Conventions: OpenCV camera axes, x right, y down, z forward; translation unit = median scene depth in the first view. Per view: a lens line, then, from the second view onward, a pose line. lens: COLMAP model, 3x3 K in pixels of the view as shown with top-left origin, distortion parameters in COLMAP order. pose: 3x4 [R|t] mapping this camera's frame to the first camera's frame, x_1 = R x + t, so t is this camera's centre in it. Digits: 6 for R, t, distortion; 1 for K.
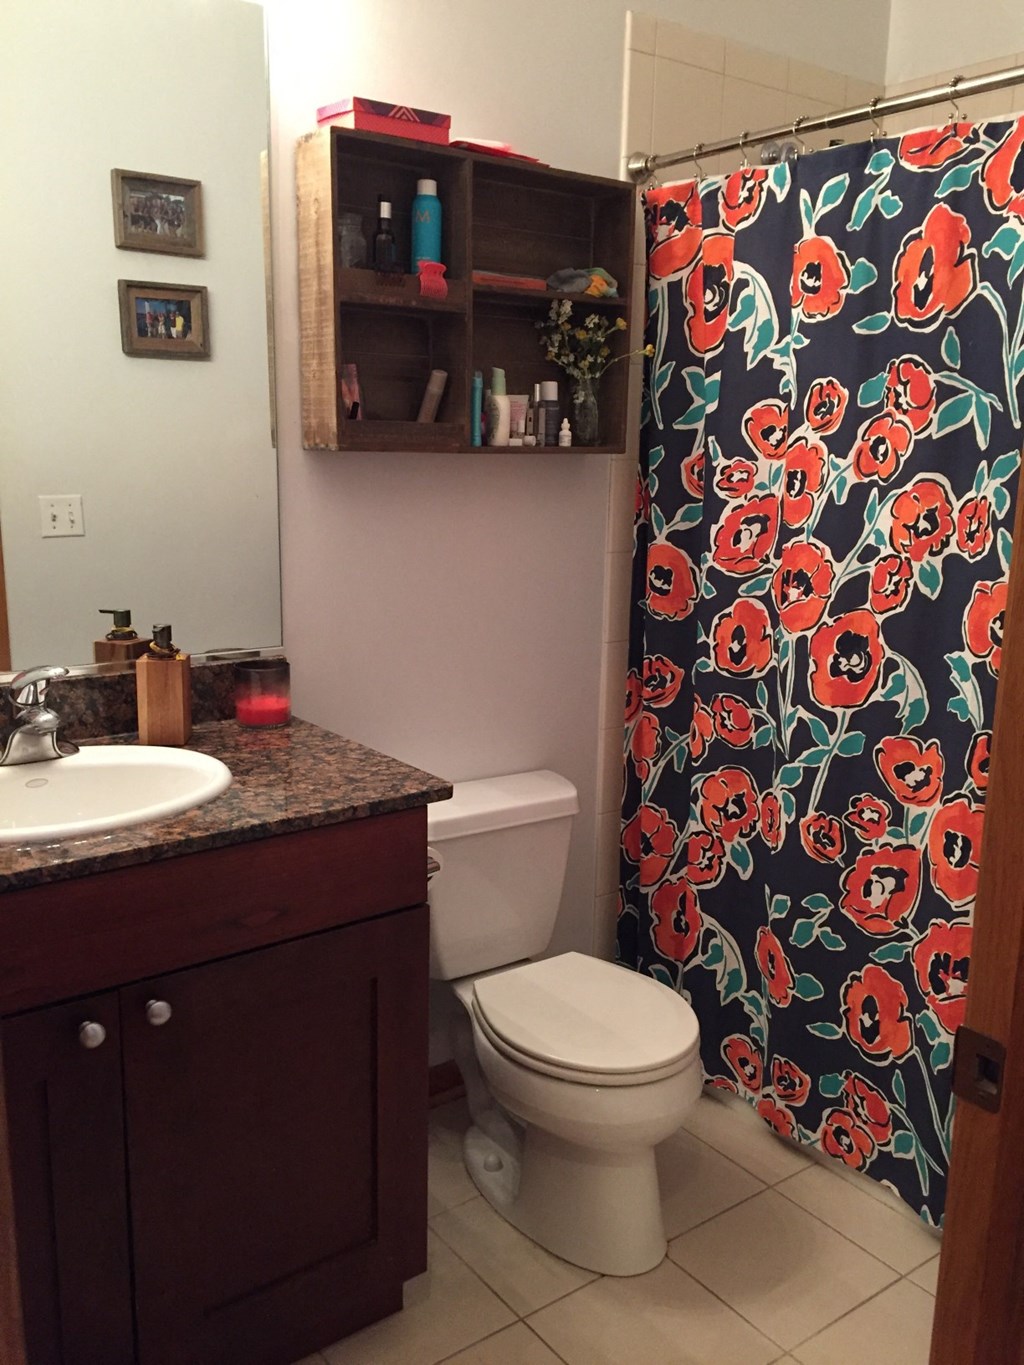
lens RADIAL K [[1187.4, 0, 512.0], [0, 1187.4, 682.5], [0, 0, 1]] dist [0.080780, -0.001563]
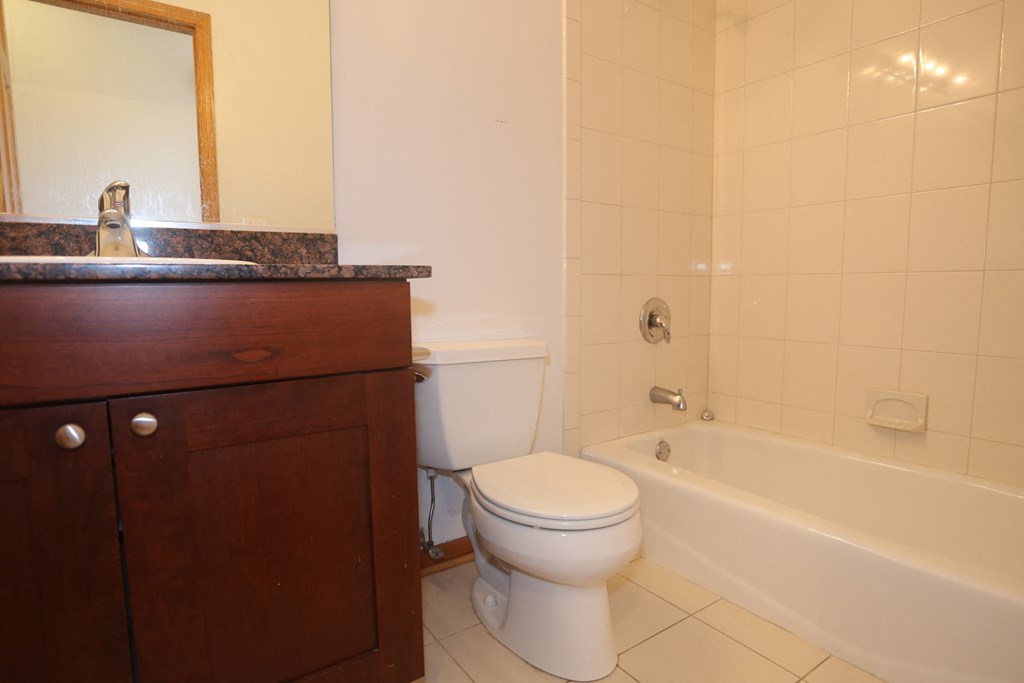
lens RADIAL K [[546.5, 0, 511.5], [0, 546.5, 346.1], [0, 0, 1]] dist [-0.073592, 0.033650]
pose [[0.998957, -0.022610, -0.039674, 0.046373], [0.018176, 0.993903, -0.108748, 0.203295], [0.041891, 0.107913, 0.993277, 0.408284]]
